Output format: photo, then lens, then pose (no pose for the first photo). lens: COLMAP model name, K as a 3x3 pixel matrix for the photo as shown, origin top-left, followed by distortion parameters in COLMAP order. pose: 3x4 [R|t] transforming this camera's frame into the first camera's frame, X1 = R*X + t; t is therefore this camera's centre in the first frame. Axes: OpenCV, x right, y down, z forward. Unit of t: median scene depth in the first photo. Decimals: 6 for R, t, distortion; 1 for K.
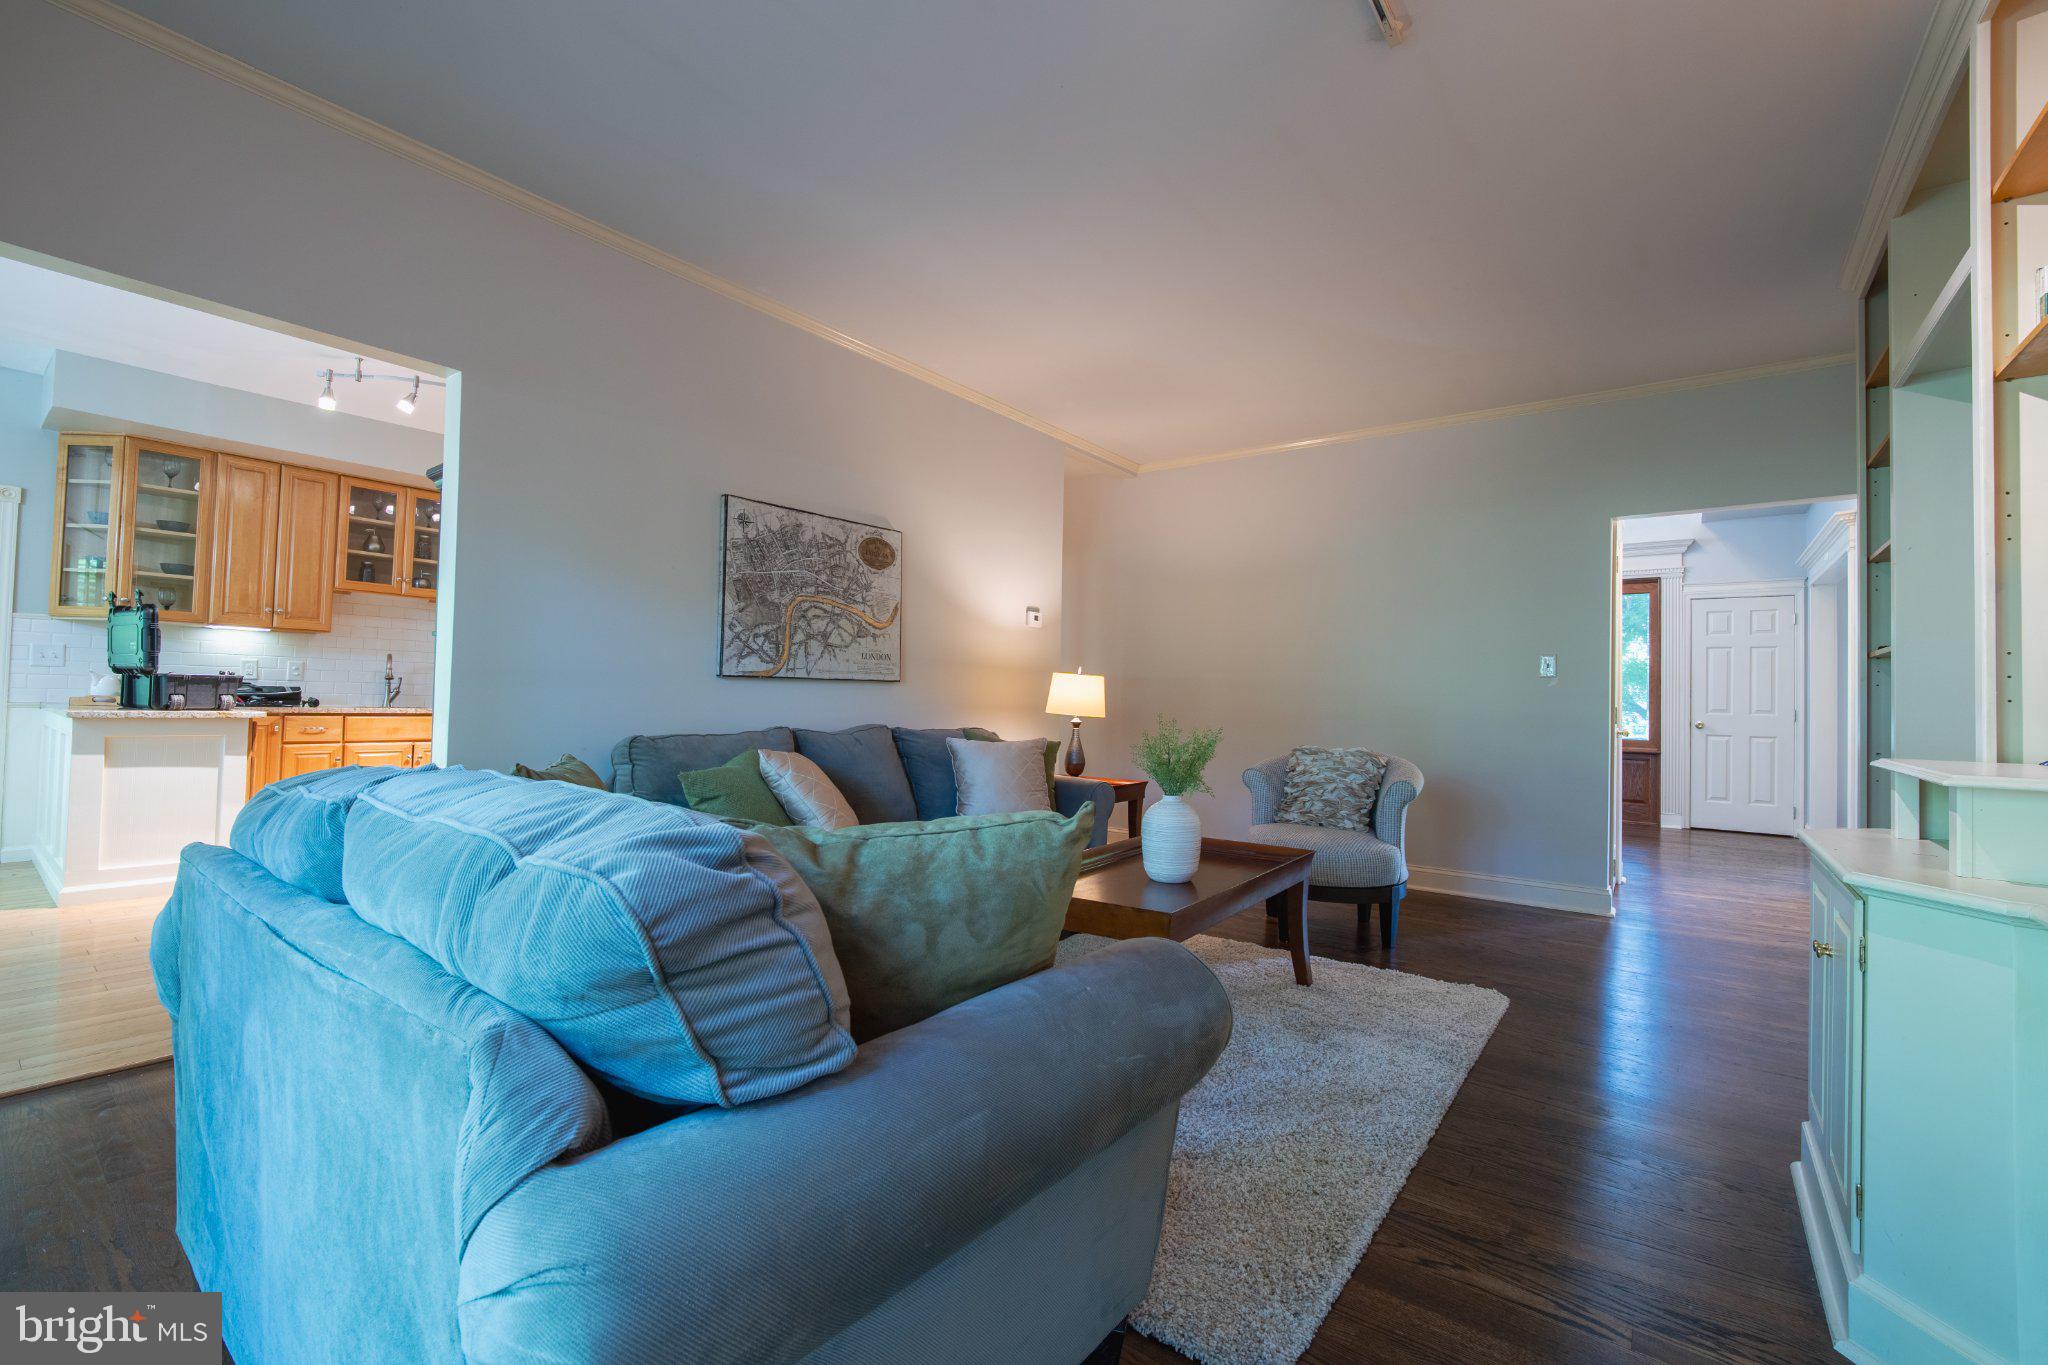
lens RADIAL K [[855.1, 0, 1026.2], [0, 855.1, 670.9], [0, 0, 1]] dist [-0.010998, 0.000076]
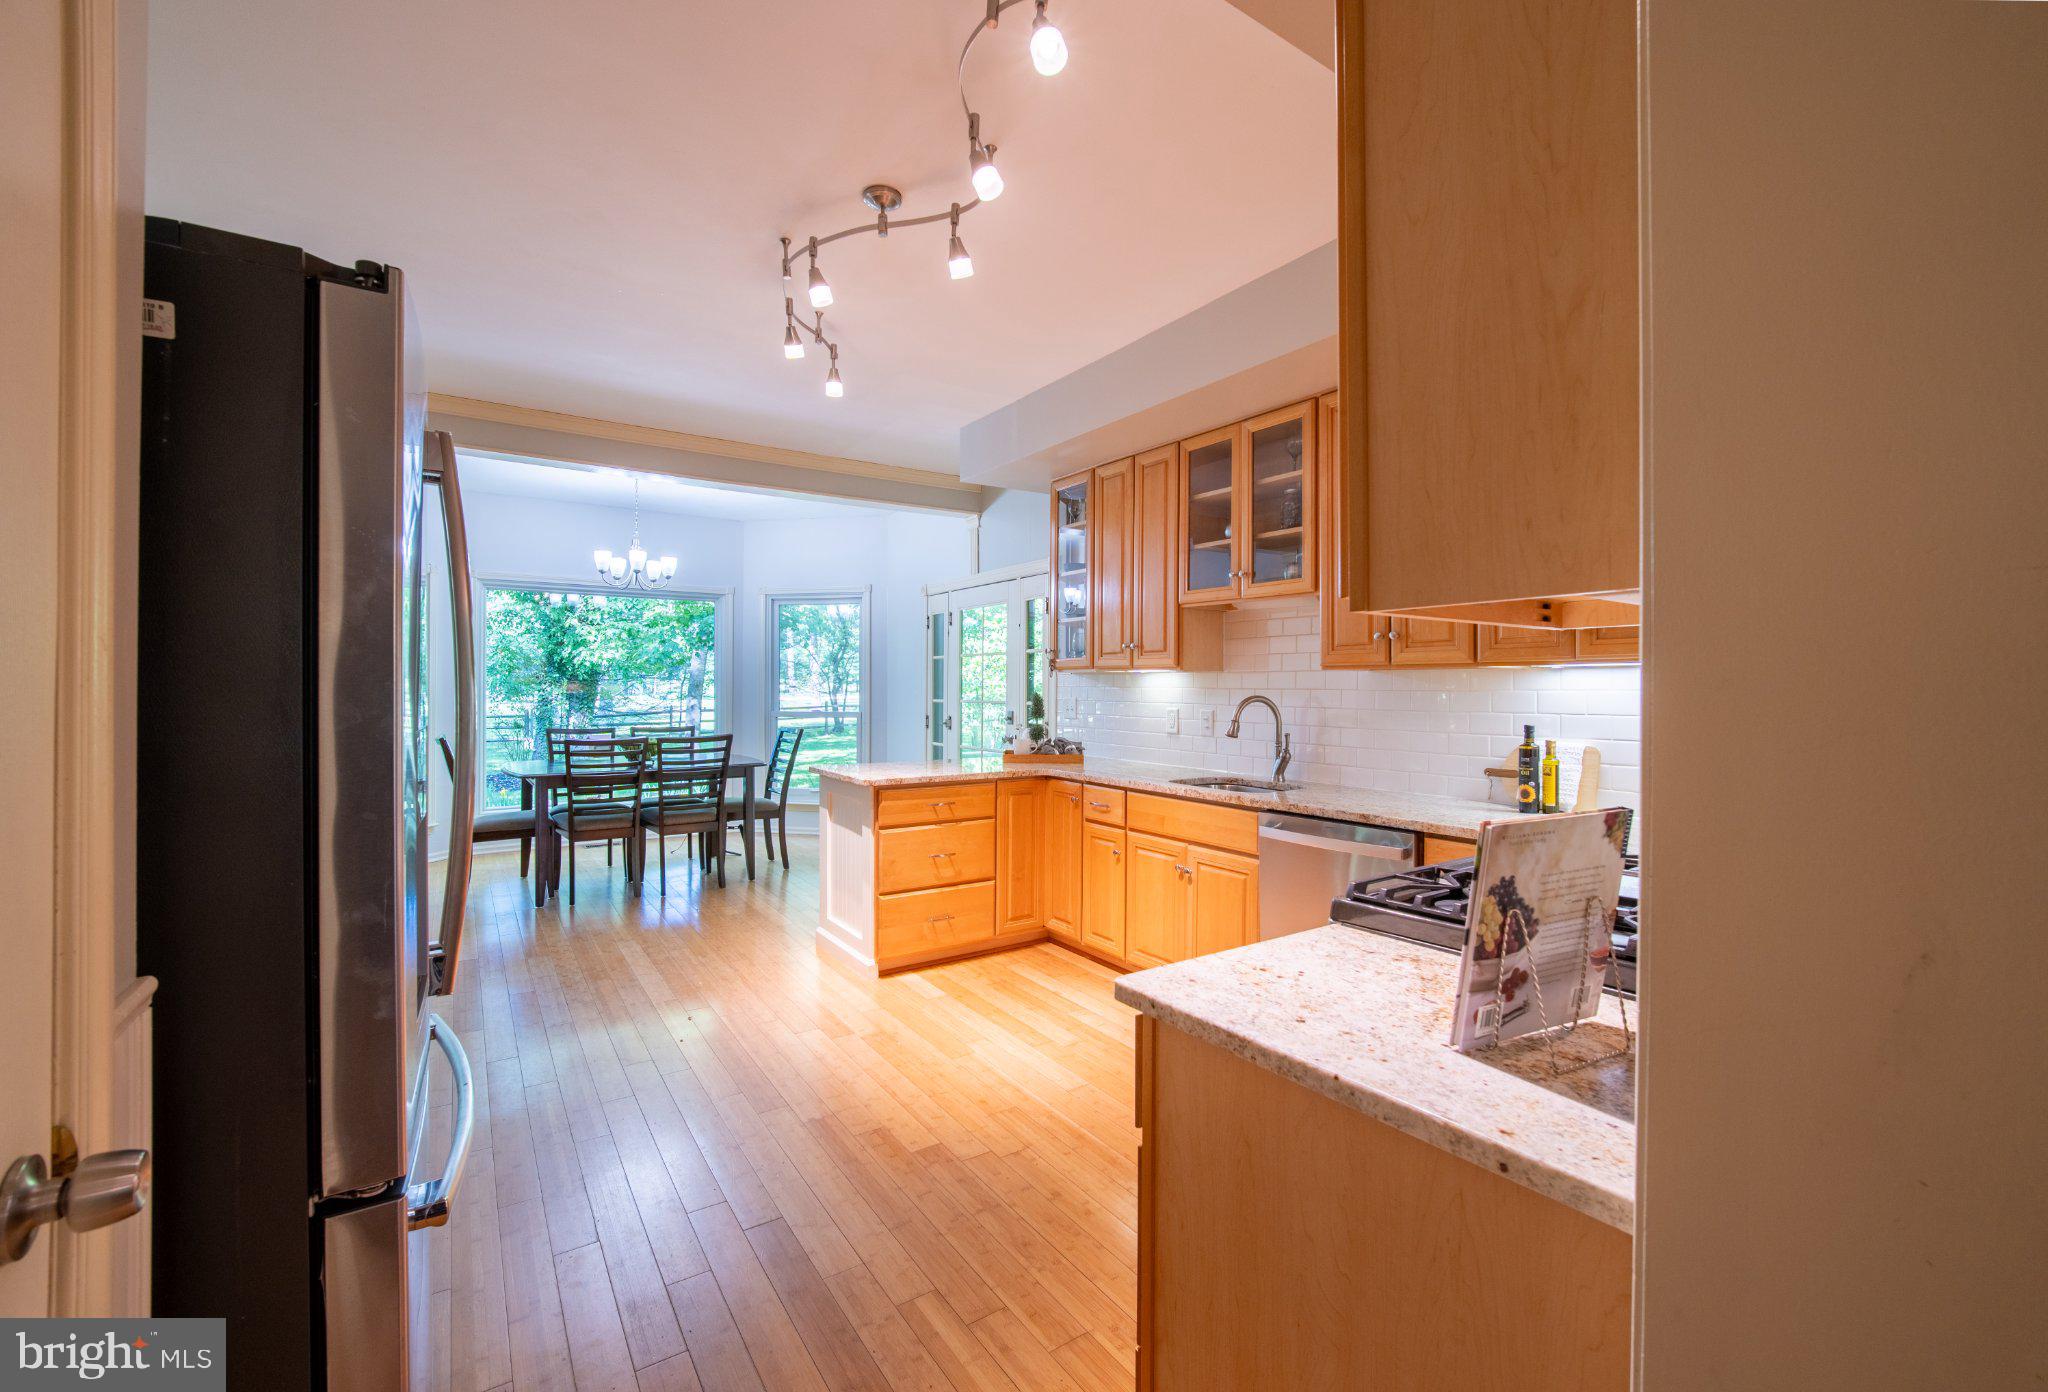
lens RADIAL K [[843.7, 0, 1028.5], [0, 843.7, 690.9], [0, 0, 1]] dist [-0.018660, -0.000029]
pose [[-0.314980, -0.019796, -0.948892, -0.127789], [0.016739, 0.999511, -0.026408, -0.011947], [0.948951, -0.024202, -0.314495, 1.168731]]
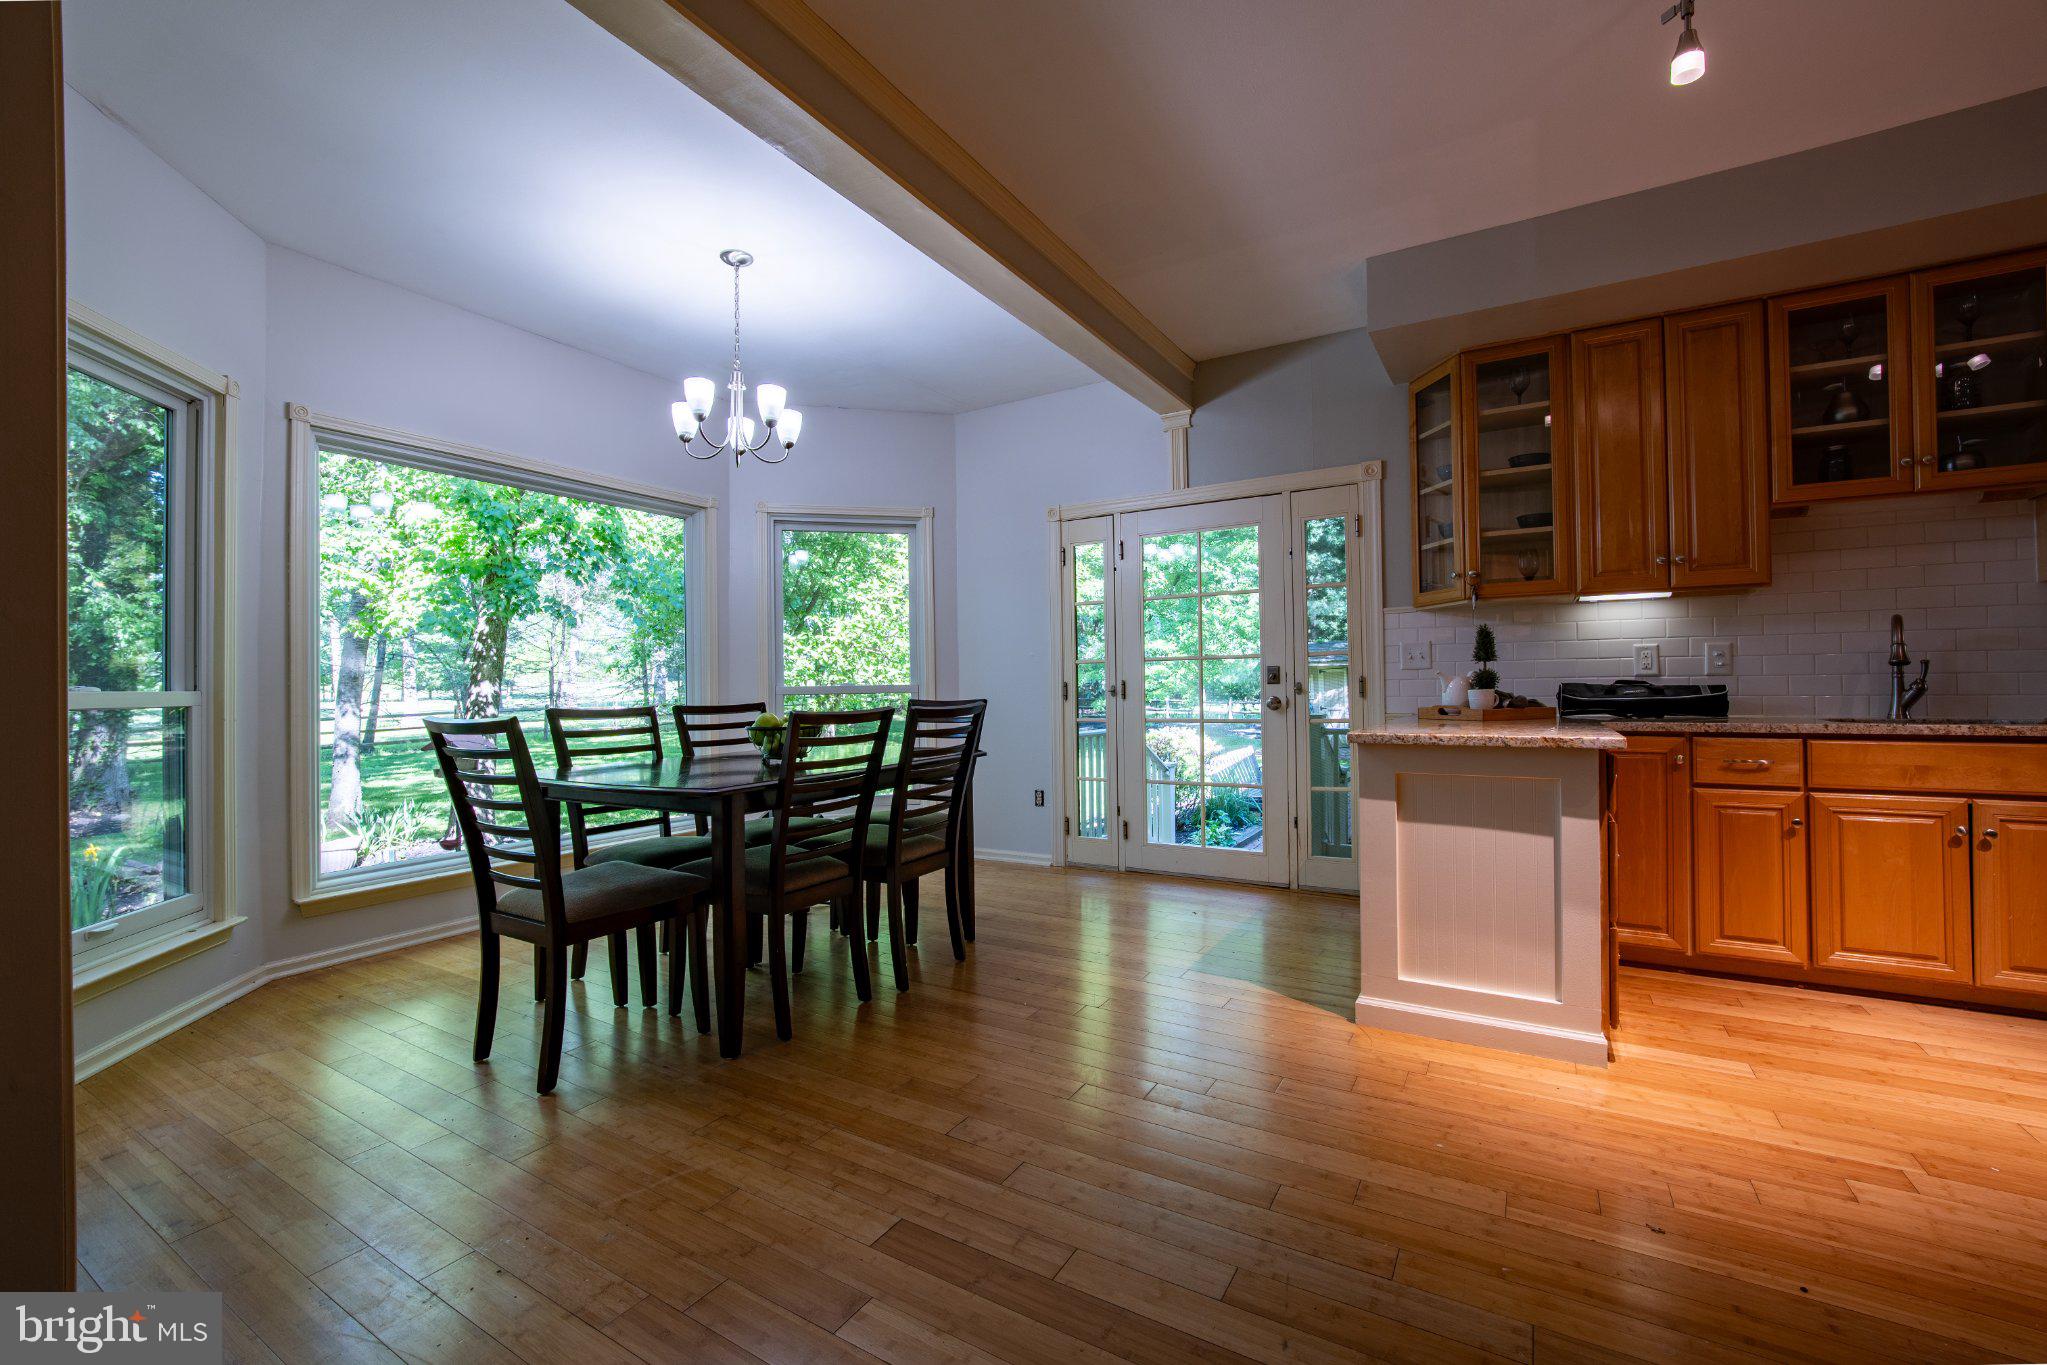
lens RADIAL K [[840.6, 0, 1034.3], [0, 840.6, 677.9], [0, 0, 1]] dist [-0.007526, 0.000494]
pose [[0.119887, -0.031517, -0.992287, -0.359645], [0.050815, 0.998381, -0.025571, 0.004761], [0.991486, -0.047357, 0.121295, 0.483747]]
